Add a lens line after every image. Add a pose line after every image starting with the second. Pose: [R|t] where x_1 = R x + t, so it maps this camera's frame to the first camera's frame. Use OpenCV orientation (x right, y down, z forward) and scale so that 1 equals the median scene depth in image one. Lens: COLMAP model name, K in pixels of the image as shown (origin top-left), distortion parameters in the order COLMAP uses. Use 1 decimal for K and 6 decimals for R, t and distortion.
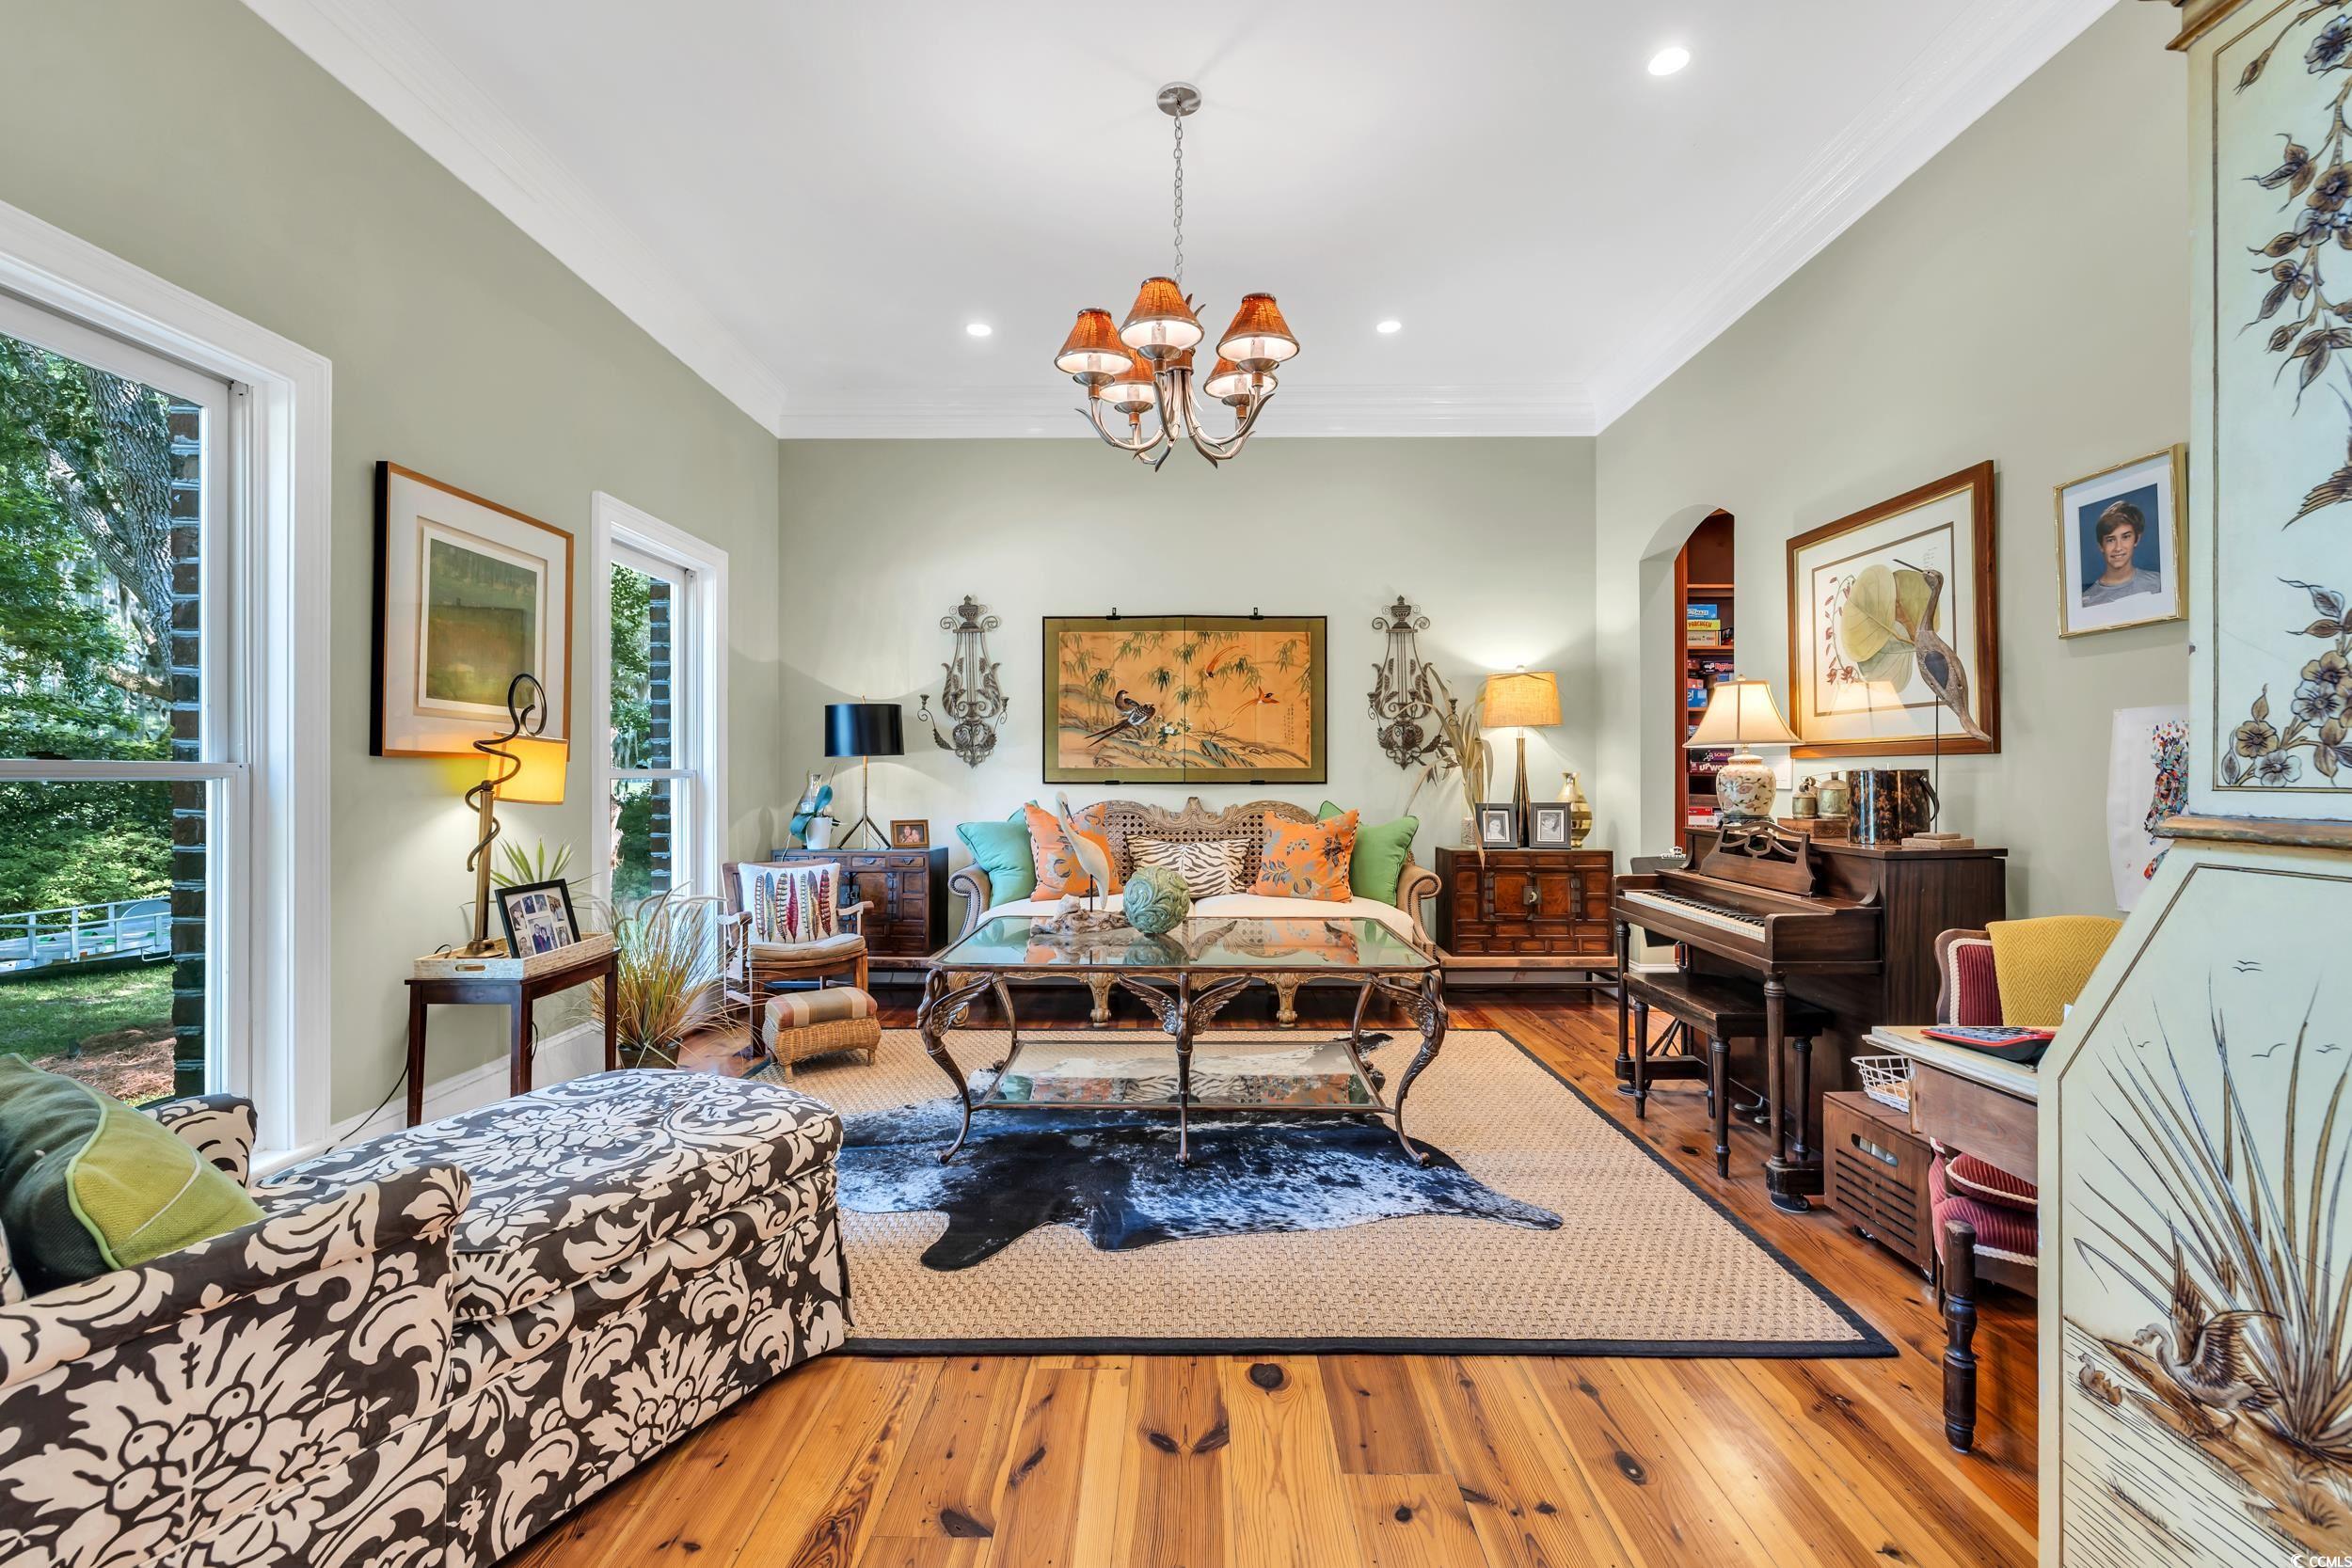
lens RADIAL K [[987.1, 0, 1186.7], [0, 987.1, 776.9], [0, 0, 1]] dist [-0.000516, -0.000117]
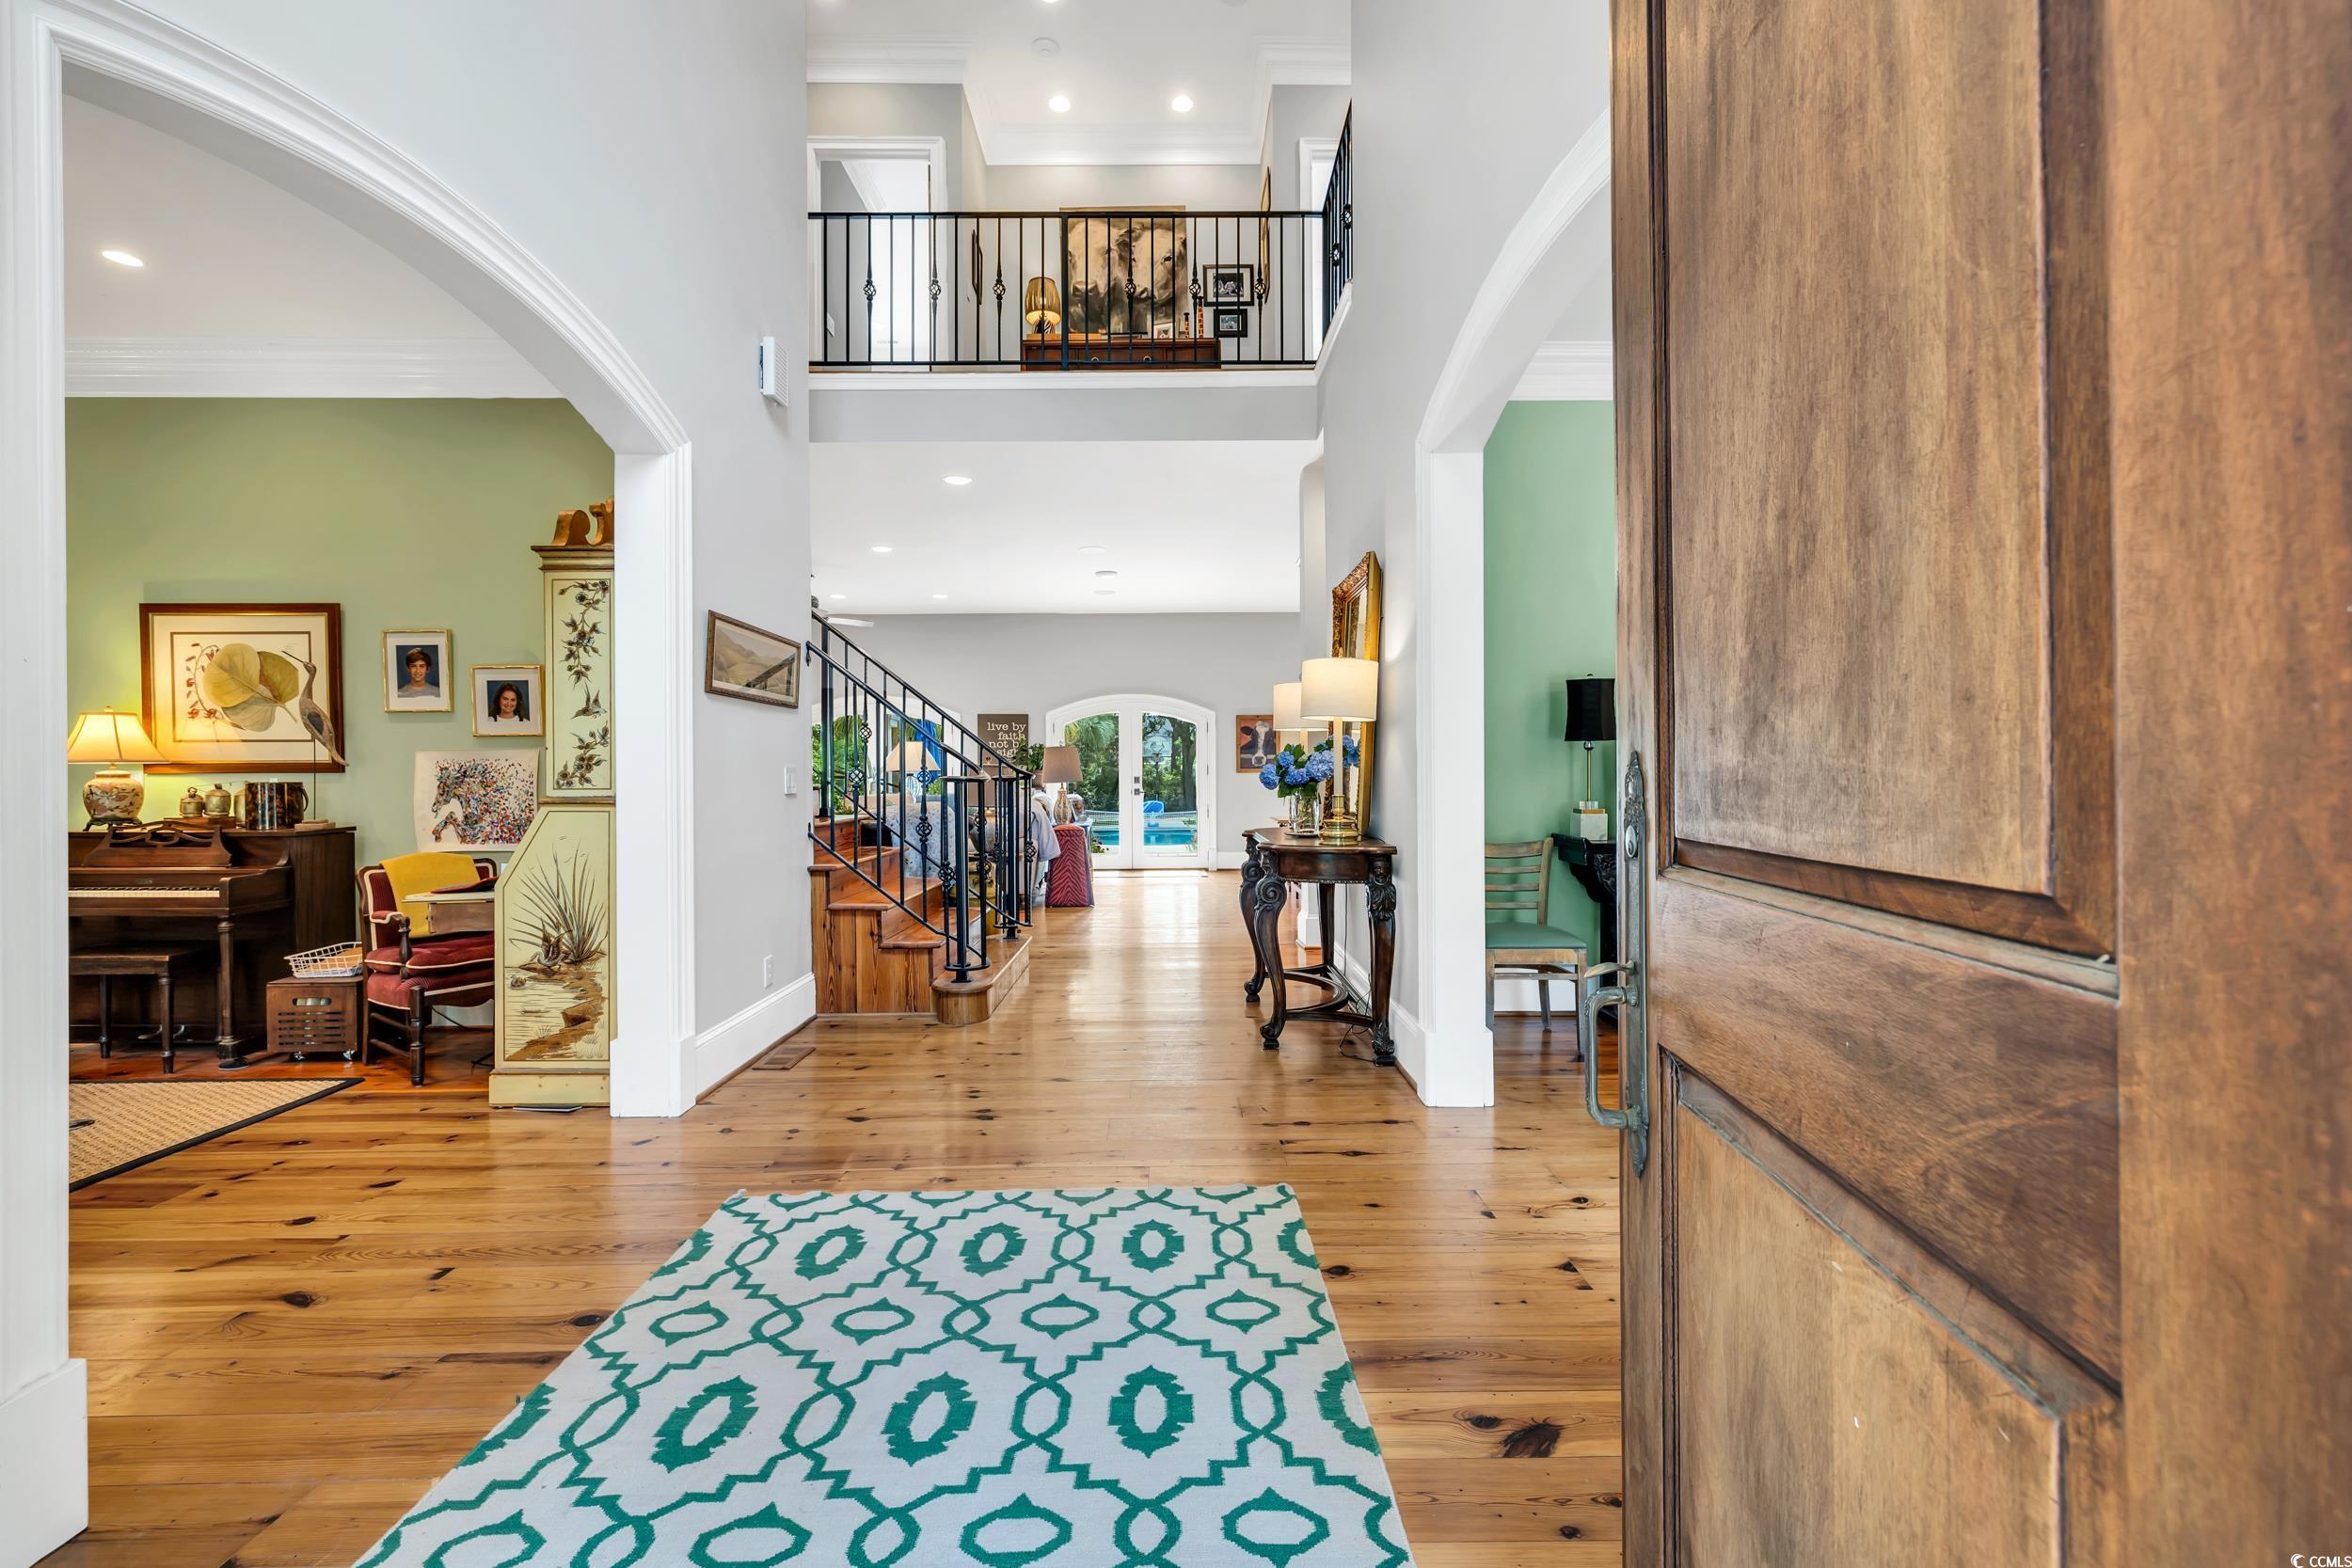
lens RADIAL K [[987.1, 0, 1186.7], [0, 987.1, 776.9], [0, 0, 1]] dist [-0.000516, -0.000117]
pose [[-0.028215, -0.000019, 0.999602, -1.092881], [0.006920, 0.999976, 0.000214, -0.007296], [-0.999578, 0.006924, -0.028215, -0.497609]]
